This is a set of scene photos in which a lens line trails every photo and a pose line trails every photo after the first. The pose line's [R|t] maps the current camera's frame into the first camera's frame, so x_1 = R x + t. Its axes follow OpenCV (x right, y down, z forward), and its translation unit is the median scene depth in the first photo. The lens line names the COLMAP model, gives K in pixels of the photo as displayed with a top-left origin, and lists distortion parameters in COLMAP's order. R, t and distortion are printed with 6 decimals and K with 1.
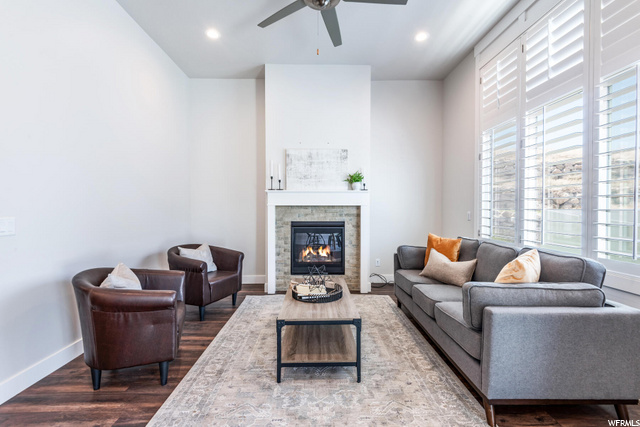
lens RADIAL K [[298.4, 0, 326.3], [0, 298.4, 211.8], [0, 0, 1]] dist [0.018756, -0.007598]
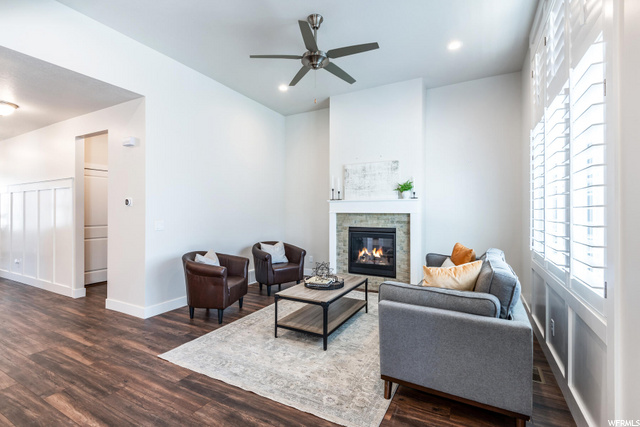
lens RADIAL K [[298.4, 0, 314.0], [0, 298.4, 216.1], [0, 0, 1]] dist [0.018756, -0.007598]
pose [[0.864461, 0.007469, -0.502645, 0.459438], [-0.007134, 0.999971, 0.002589, -0.015009], [0.502650, 0.001348, 0.864489, -0.102335]]
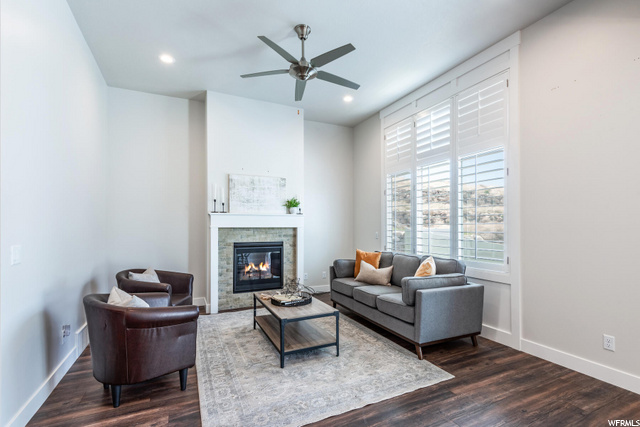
lens RADIAL K [[298.4, 0, 349.1], [0, 298.4, 226.0], [0, 0, 1]] dist [0.018756, -0.007598]
pose [[0.893850, 0.002834, 0.448358, -0.298171], [0.004067, 0.999888, -0.014429, -0.012078], [-0.448348, 0.014720, 0.893738, -0.177816]]
